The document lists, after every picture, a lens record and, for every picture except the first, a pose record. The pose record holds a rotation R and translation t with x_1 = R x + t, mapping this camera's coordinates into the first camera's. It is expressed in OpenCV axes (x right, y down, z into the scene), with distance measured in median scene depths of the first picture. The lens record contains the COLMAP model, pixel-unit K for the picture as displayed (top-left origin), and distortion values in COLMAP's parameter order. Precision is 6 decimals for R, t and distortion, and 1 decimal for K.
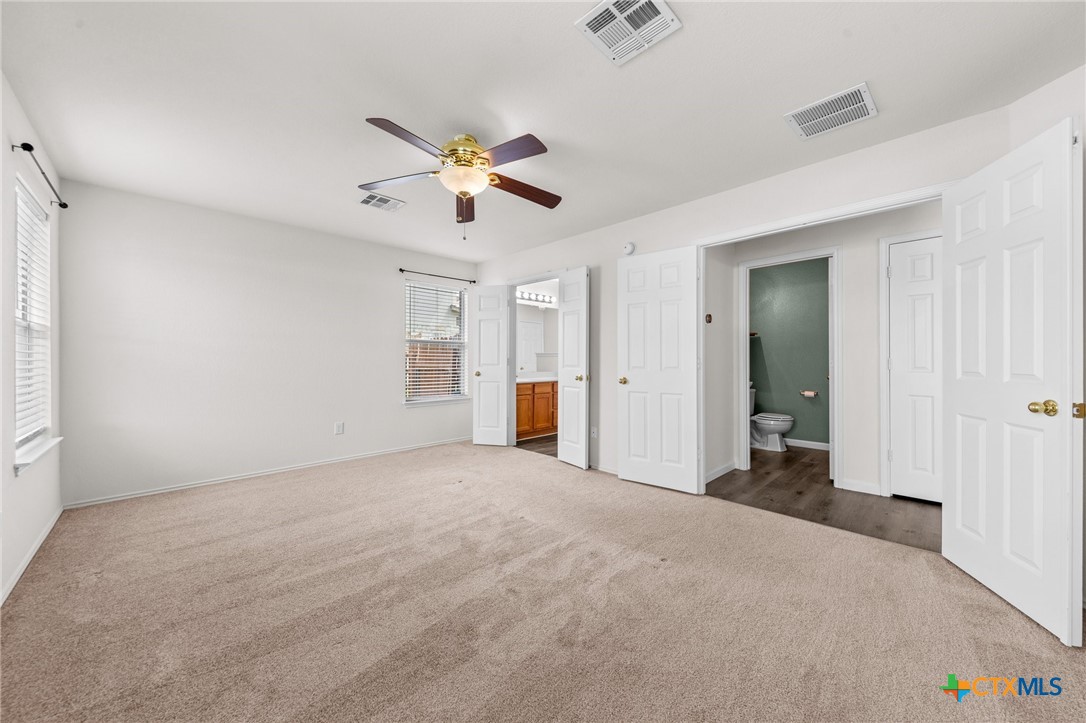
lens RADIAL K [[389.9, 0, 541.3], [0, 389.9, 358.1], [0, 0, 1]] dist [0.001378, -0.001817]
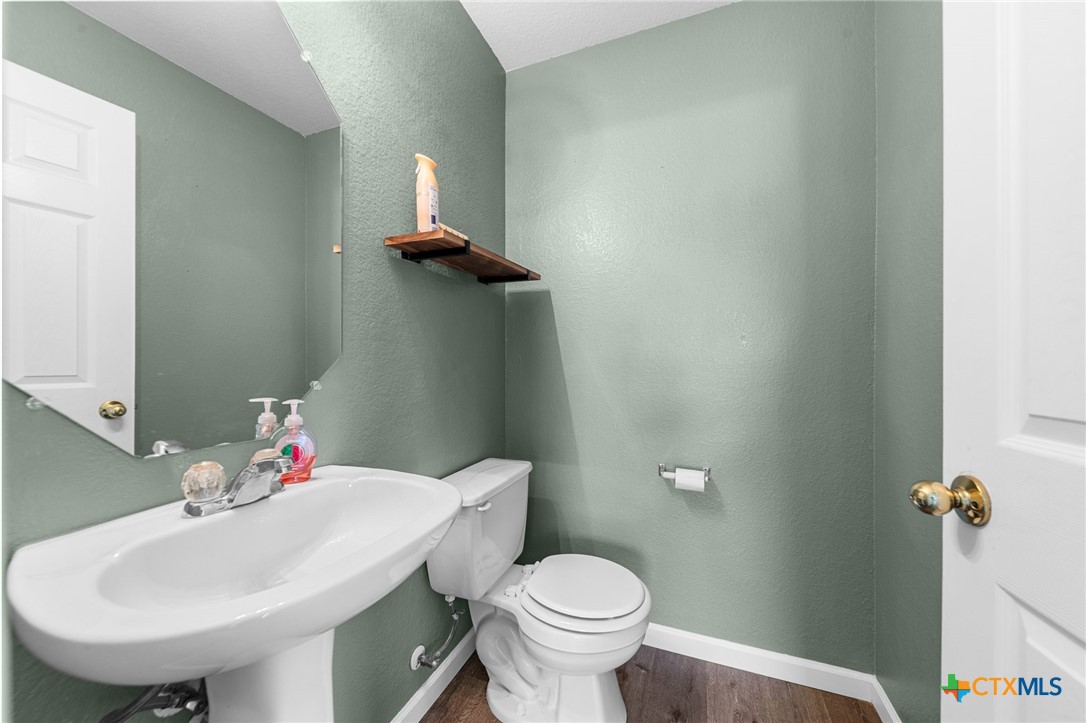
lens RADIAL K [[389.9, 0, 546.3], [0, 389.9, 361.5], [0, 0, 1]] dist [0.001378, -0.001817]
pose [[0.903953, 0.005827, 0.427591, 0.460911], [-0.005624, 0.999983, -0.001739, 0.004281], [-0.427594, -0.000832, 0.903970, 0.775630]]
